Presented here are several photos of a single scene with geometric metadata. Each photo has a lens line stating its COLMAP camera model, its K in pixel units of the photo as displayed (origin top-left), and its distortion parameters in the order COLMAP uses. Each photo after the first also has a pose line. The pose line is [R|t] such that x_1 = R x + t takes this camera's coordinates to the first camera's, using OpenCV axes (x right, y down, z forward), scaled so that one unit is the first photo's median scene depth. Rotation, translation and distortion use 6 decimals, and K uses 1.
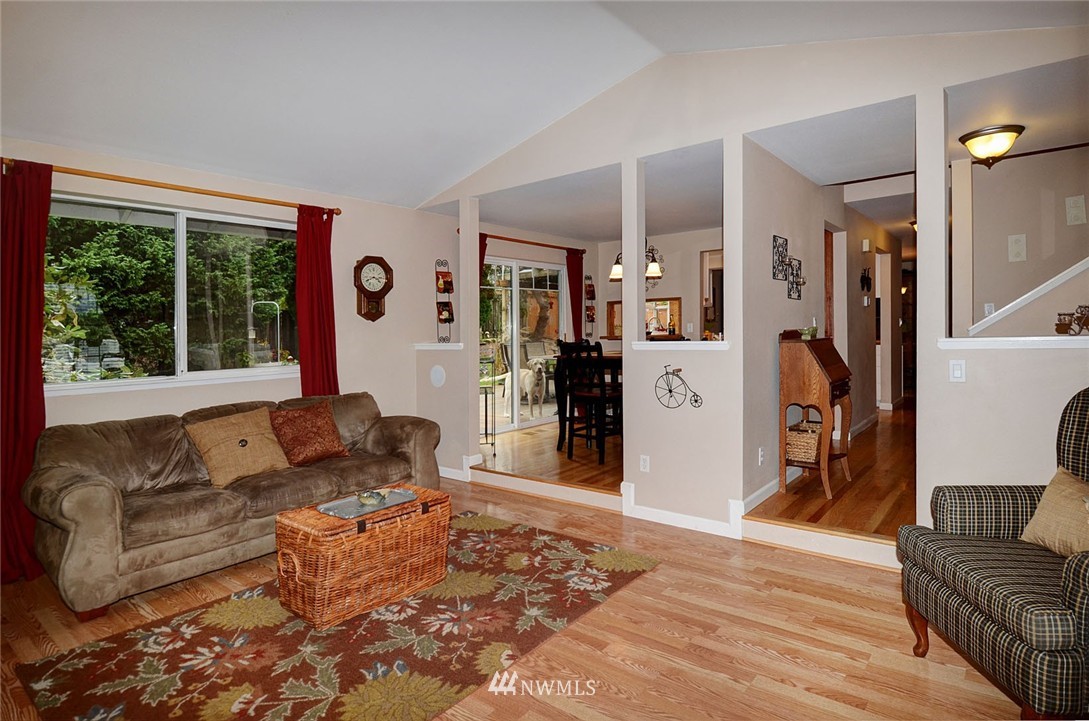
lens RADIAL K [[596.7, 0, 543.7], [0, 596.7, 340.4], [0, 0, 1]] dist [0.000831, -0.019169]
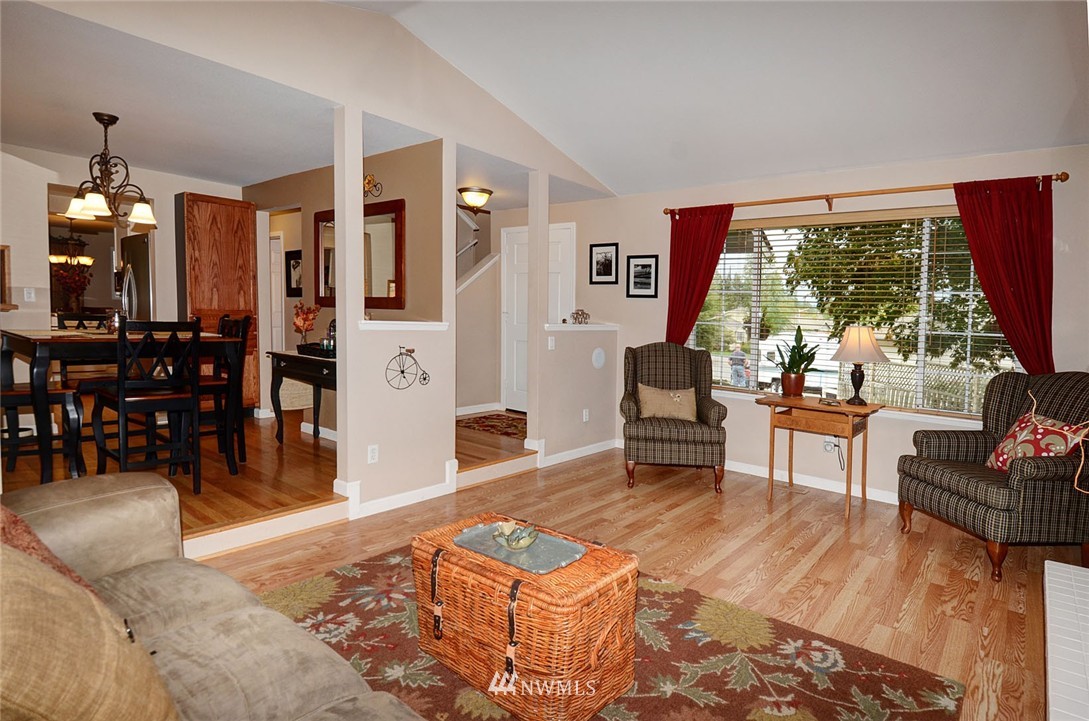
lens RADIAL K [[561.5, 0, 605.5], [0, 561.5, 358.6], [0, 0, 1]] dist [0.000517, 0.000088]
pose [[-0.040849, -0.052642, 0.997778, -1.007625], [-0.024655, 0.998360, 0.051664, 0.009125], [-0.998861, -0.022489, -0.042080, 0.981684]]
